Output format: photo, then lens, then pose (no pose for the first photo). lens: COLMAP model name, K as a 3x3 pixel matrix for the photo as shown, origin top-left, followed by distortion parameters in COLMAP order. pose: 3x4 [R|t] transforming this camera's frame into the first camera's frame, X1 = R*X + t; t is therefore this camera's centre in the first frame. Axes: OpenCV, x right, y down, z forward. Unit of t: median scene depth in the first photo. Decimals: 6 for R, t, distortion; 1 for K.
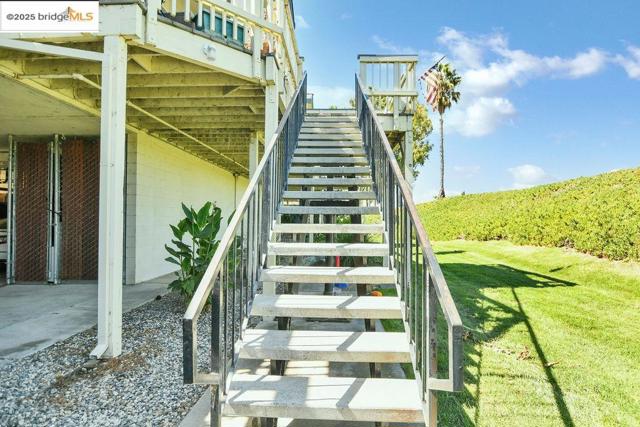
lens RADIAL K [[343.8, 0, 322.7], [0, 343.8, 215.3], [0, 0, 1]] dist [-0.026894, 0.005238]
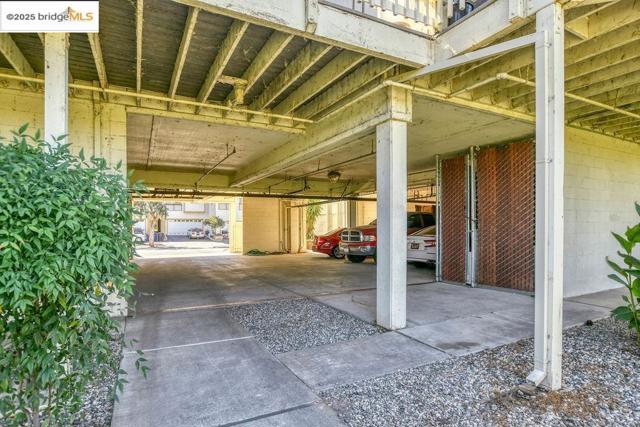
lens RADIAL K [[343.8, 0, 317.8], [0, 343.8, 216.9], [0, 0, 1]] dist [-0.026894, 0.005238]
pose [[0.491385, -0.027754, -0.870500, -0.122396], [0.013472, 0.999615, -0.024266, 0.002482], [0.870838, 0.000196, 0.491569, 0.062009]]
